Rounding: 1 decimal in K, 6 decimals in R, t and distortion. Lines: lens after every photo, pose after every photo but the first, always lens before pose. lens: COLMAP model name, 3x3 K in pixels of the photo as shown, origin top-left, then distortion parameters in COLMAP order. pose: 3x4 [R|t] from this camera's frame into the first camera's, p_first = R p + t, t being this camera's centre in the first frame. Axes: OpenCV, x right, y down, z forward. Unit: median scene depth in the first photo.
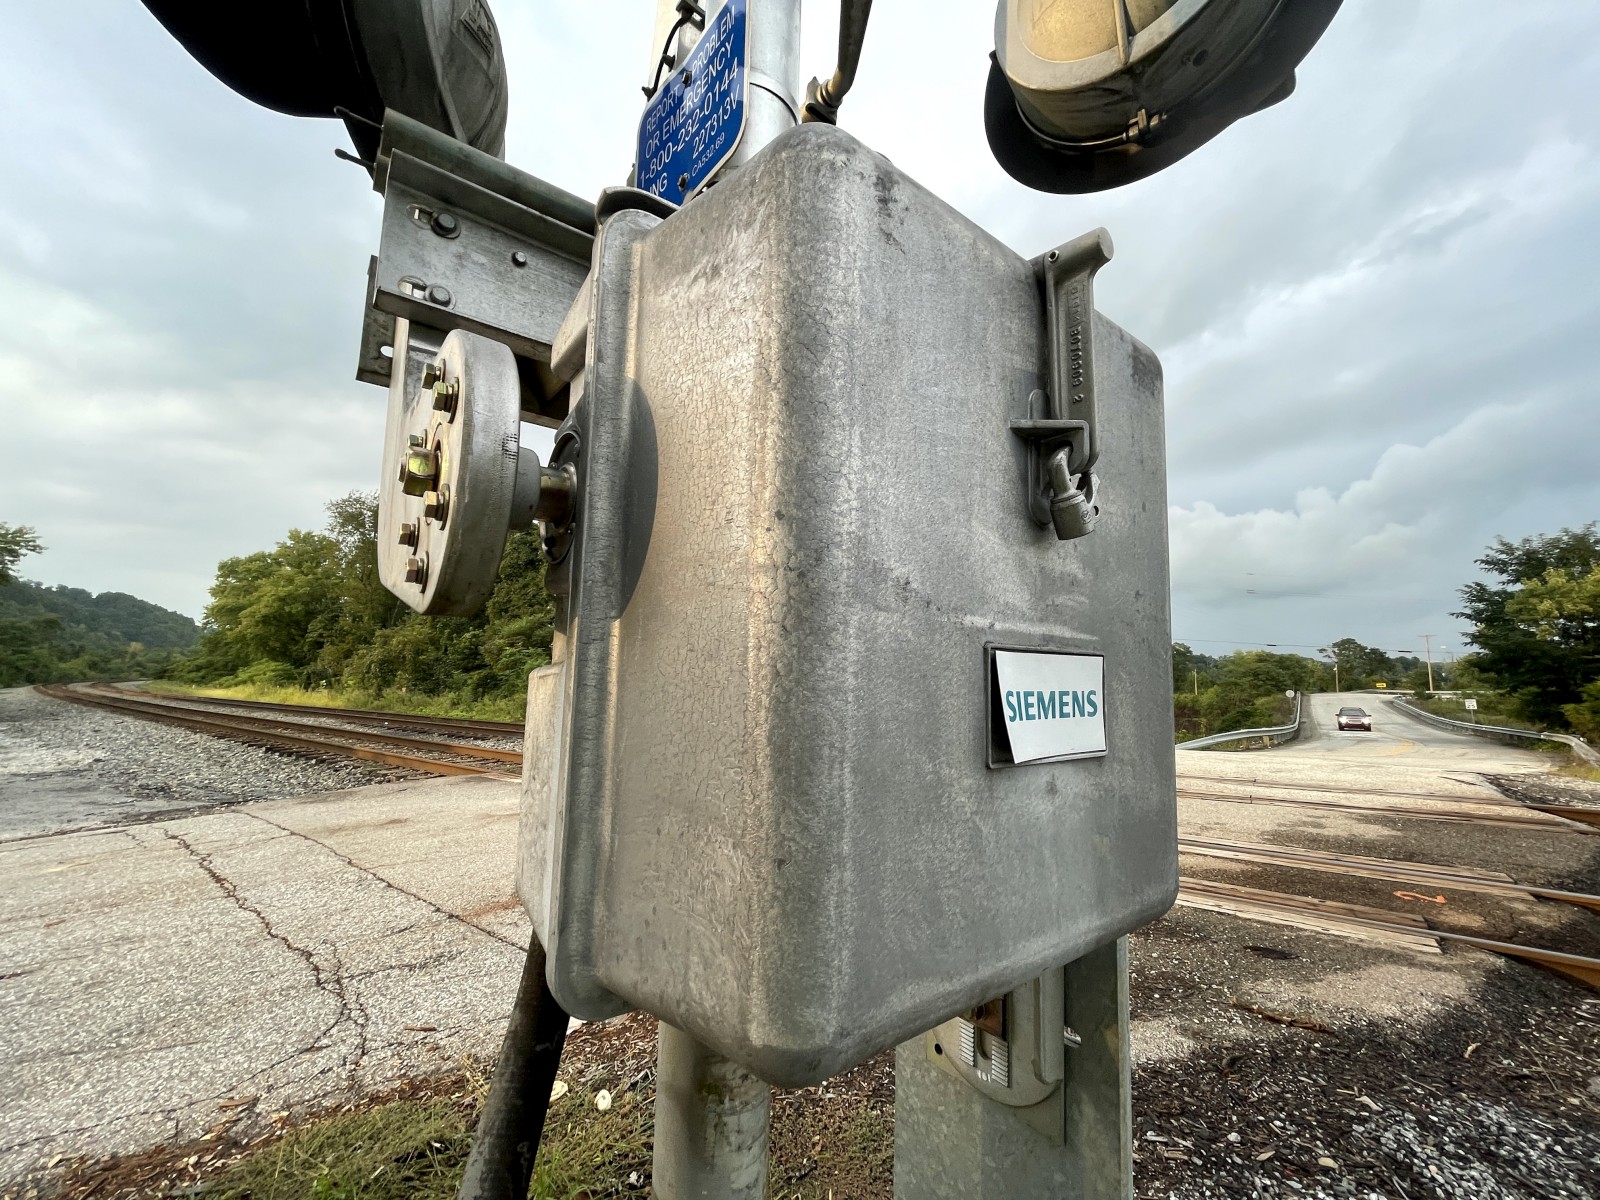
lens RADIAL K [[646.3, 0, 802.9], [0, 646.3, 601.1], [0, 0, 1]] dist [-0.001315, -0.000066]
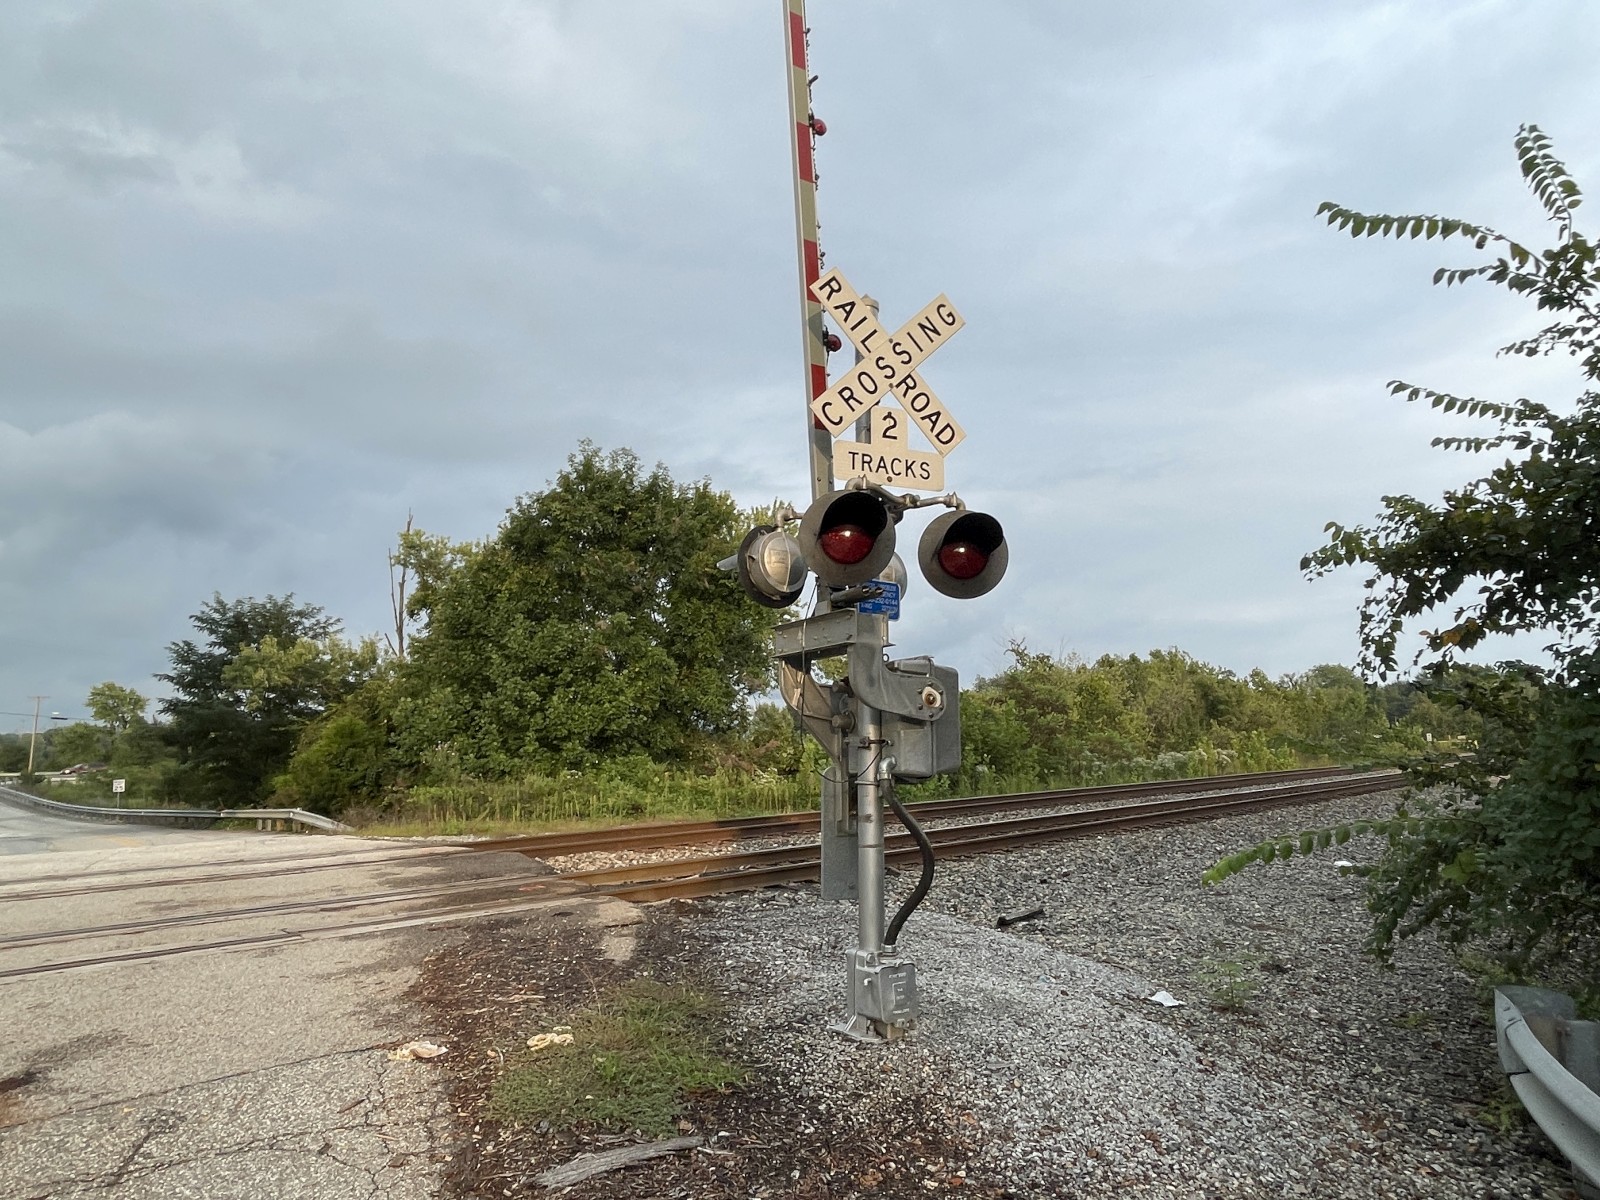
lens RADIAL K [[972.4, 0, 811.7], [0, 972.4, 600.9], [0, 0, 1]] dist [-0.001948, -0.001173]
pose [[0.108098, 0.140660, 0.984139, -0.118841], [-0.100783, 0.986390, -0.129912, 0.002097], [-0.989019, -0.085141, 0.120803, 0.011917]]
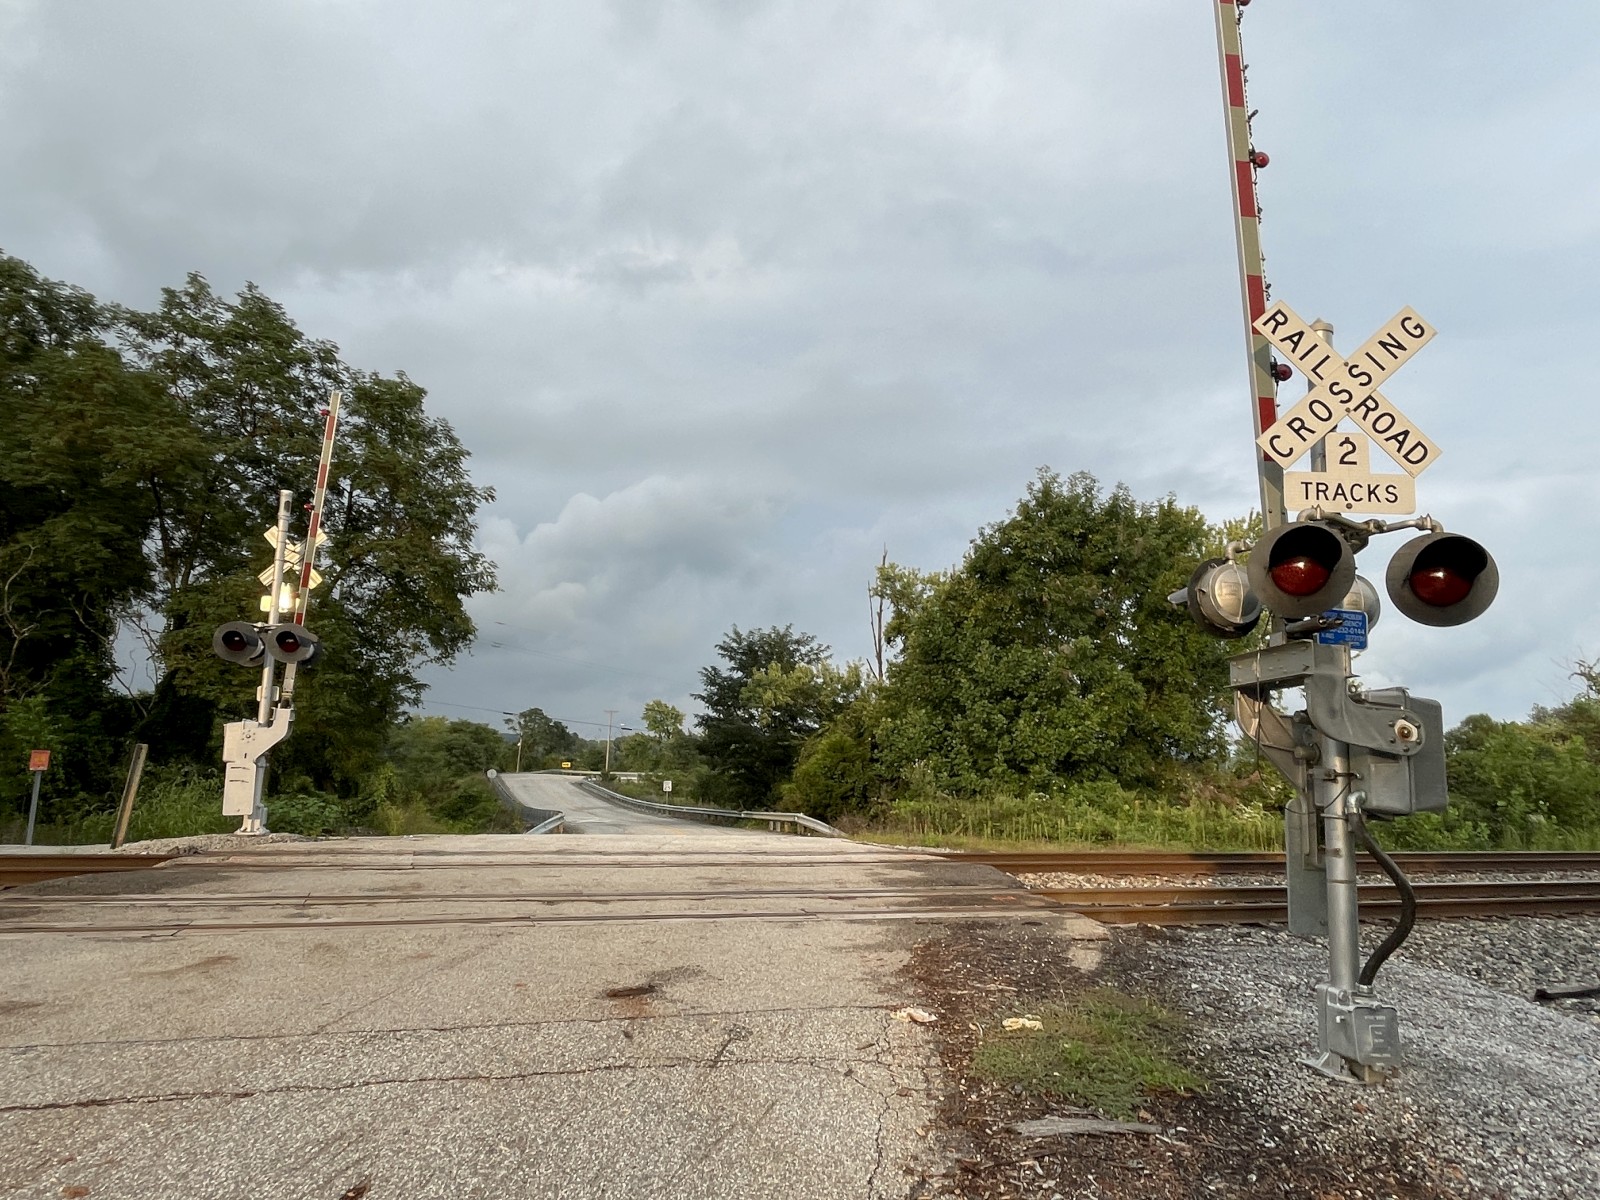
lens RADIAL K [[972.4, 0, 811.7], [0, 972.4, 600.9], [0, 0, 1]] dist [-0.001948, -0.001173]
pose [[0.543670, 0.152392, 0.825348, -0.127645], [-0.125683, 0.987072, -0.099463, 0.001948], [-0.829835, -0.049657, 0.555794, 0.008203]]
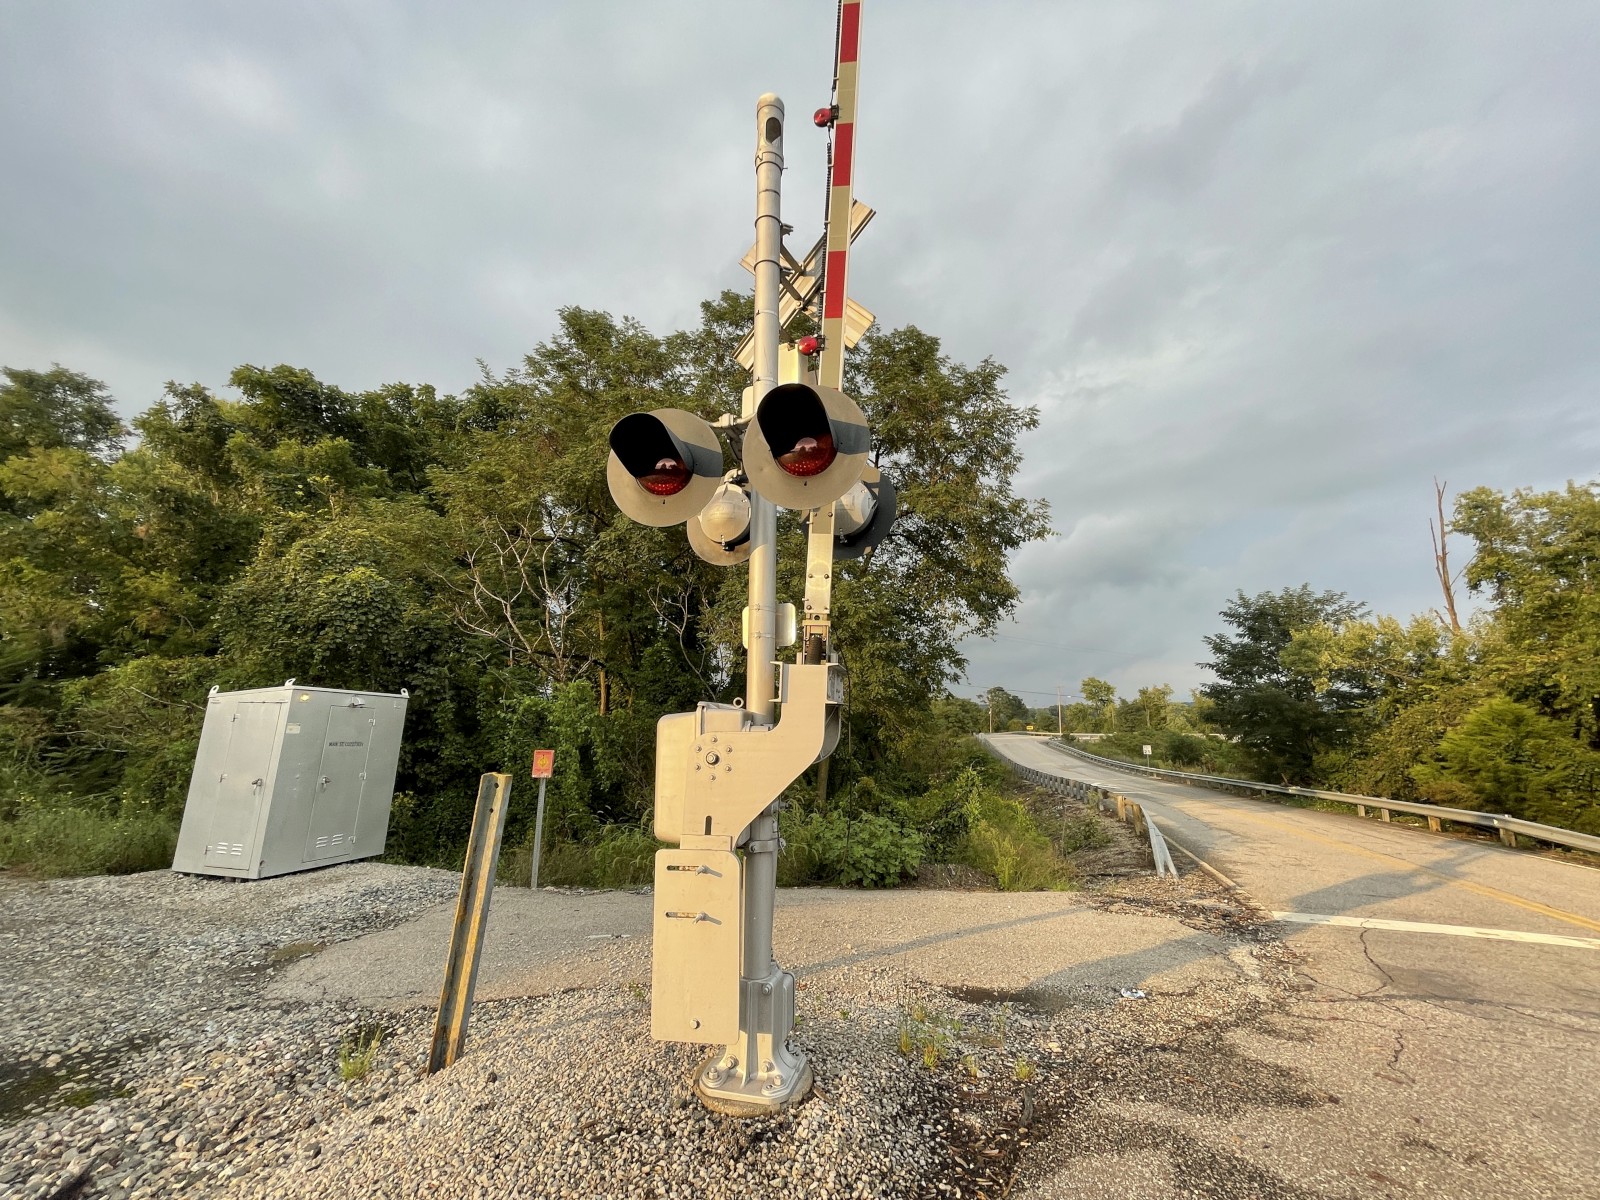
lens RADIAL K [[649.7, 0, 808.2], [0, 649.7, 597.4], [0, 0, 1]] dist [-0.000114, -0.000227]
pose [[0.900830, 0.092779, 0.424143, 0.016649], [-0.067877, 0.994984, -0.073483, 0.024633], [-0.428834, 0.037406, 0.902609, 0.265123]]
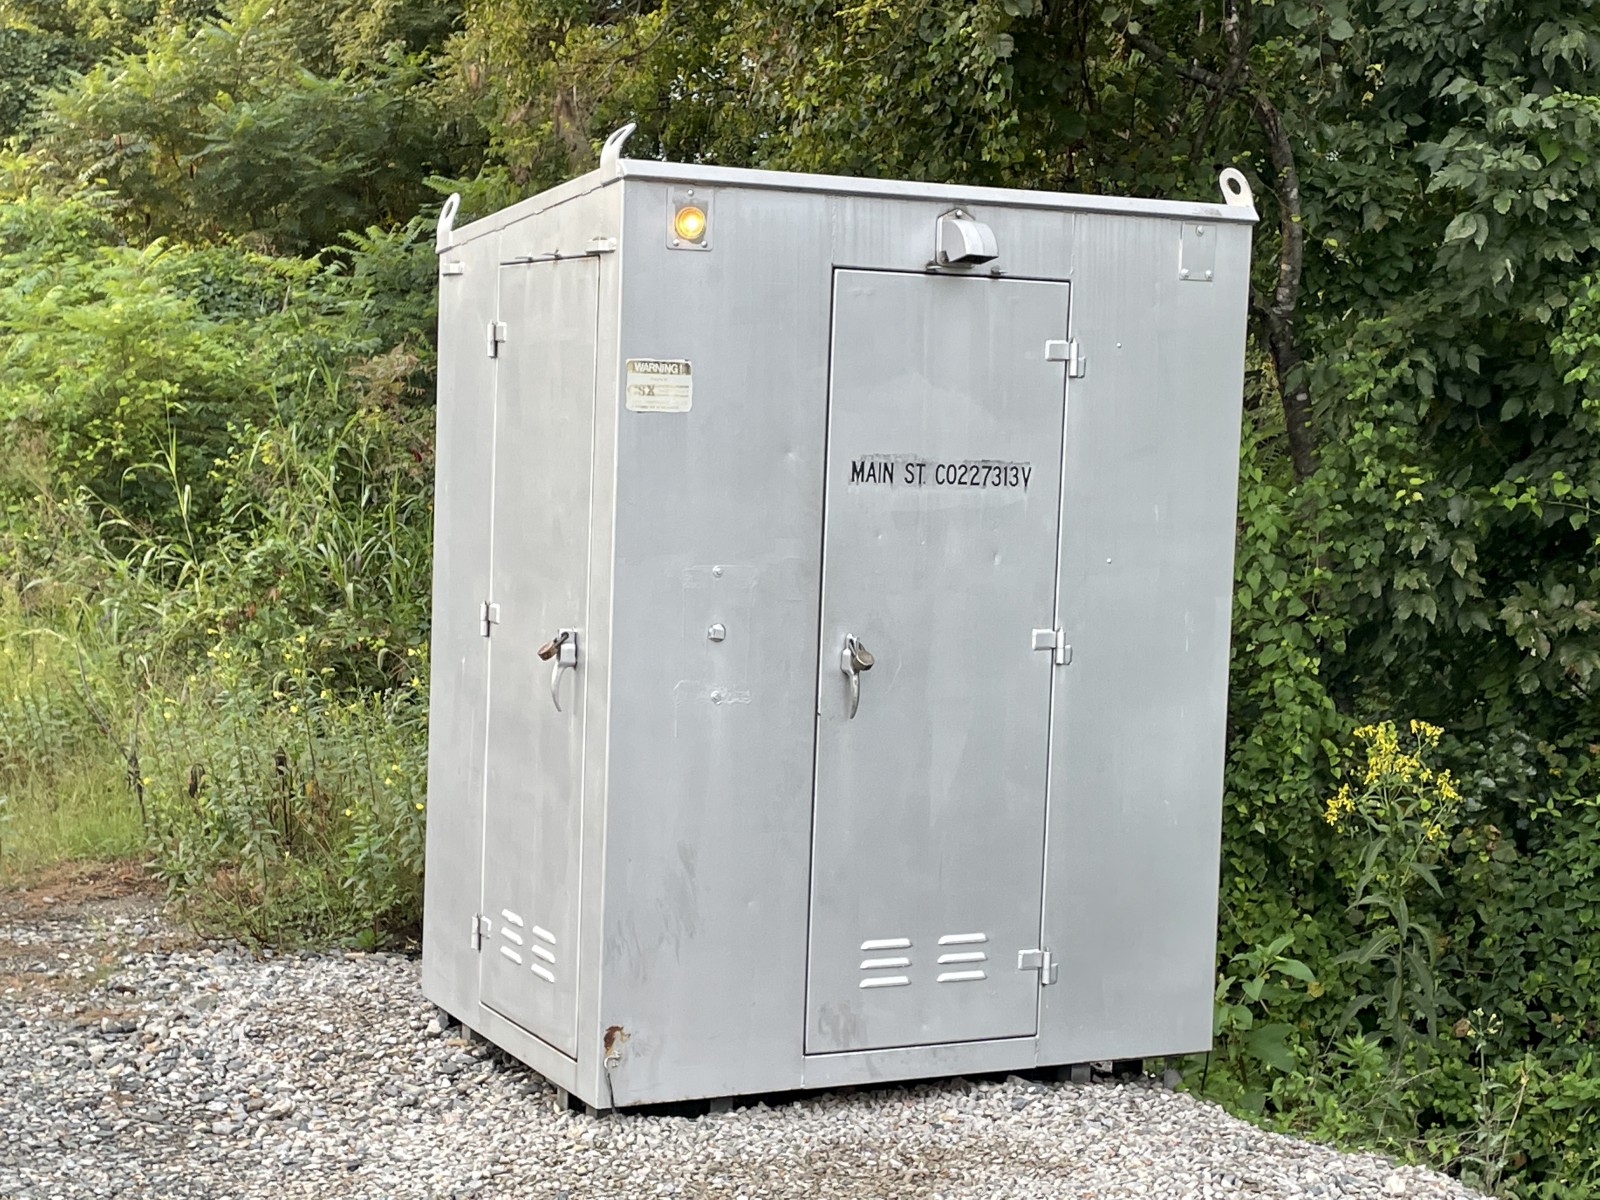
lens RADIAL K [[2701.0, 0, 800.0], [0, 2701.0, 600.0], [0, 0, 1]] dist [-0.009560, -0.078405]
pose [[0.899656, 0.034270, -0.435252, 0.063356], [0.052865, 0.981029, 0.186514, 0.064687], [0.433387, -0.190809, 0.880777, 0.494986]]
